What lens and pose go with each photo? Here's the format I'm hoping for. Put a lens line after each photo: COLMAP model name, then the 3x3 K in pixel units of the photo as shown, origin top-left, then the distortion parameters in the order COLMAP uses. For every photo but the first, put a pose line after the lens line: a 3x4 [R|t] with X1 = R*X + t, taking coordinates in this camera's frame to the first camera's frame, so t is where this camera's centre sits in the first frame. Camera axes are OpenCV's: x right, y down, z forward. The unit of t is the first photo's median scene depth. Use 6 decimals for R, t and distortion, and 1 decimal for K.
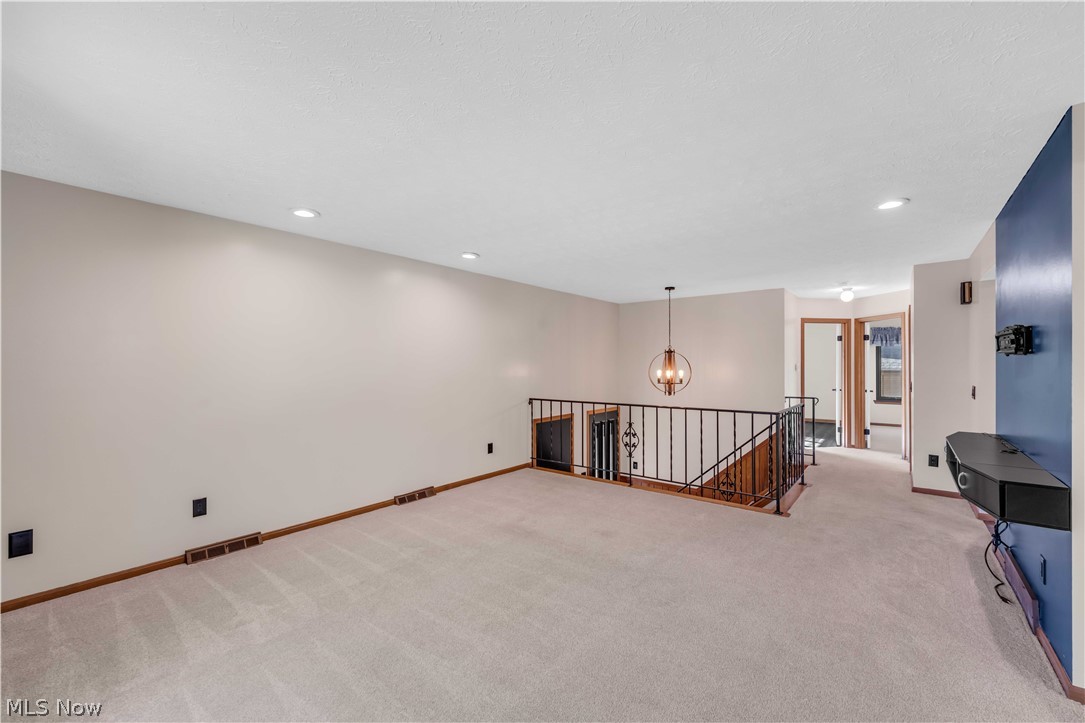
lens RADIAL K [[444.5, 0, 542.4], [0, 444.5, 367.7], [0, 0, 1]] dist [0.000086, -0.000078]
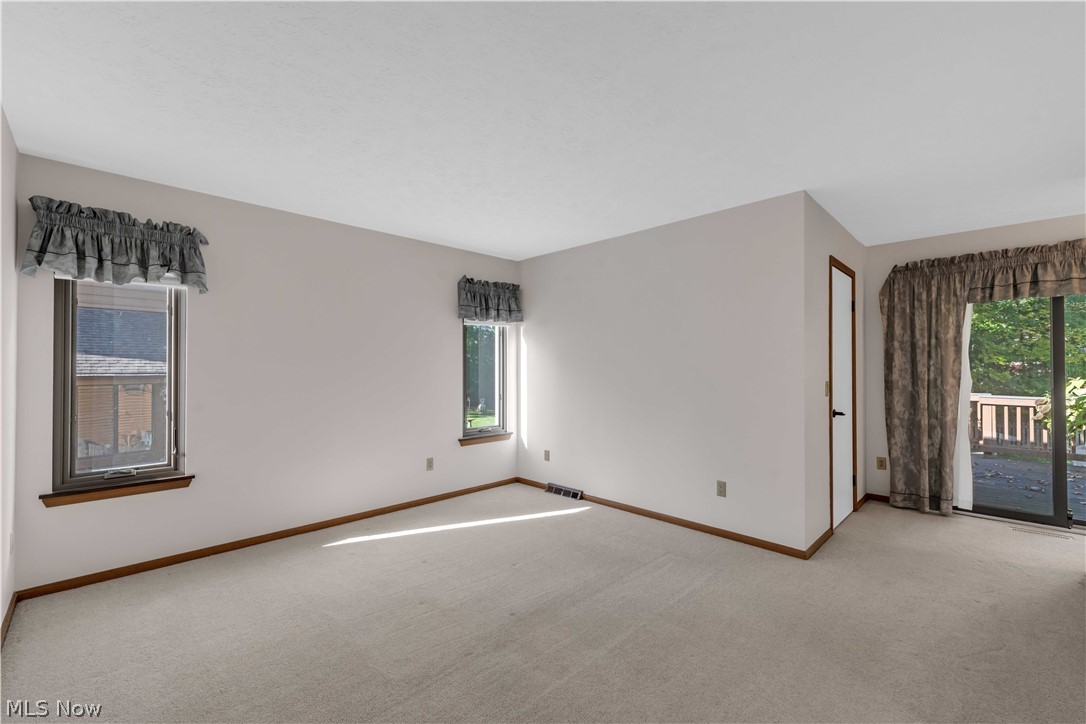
lens RADIAL K [[447.0, 0, 545.3], [0, 447.0, 361.2], [0, 0, 1]] dist [-0.001713, -0.000290]
pose [[0.106164, 0.023923, 0.994061, 0.538480], [0.003245, 0.999697, -0.024405, 0.005589], [-0.994343, 0.005817, 0.106055, 0.707090]]
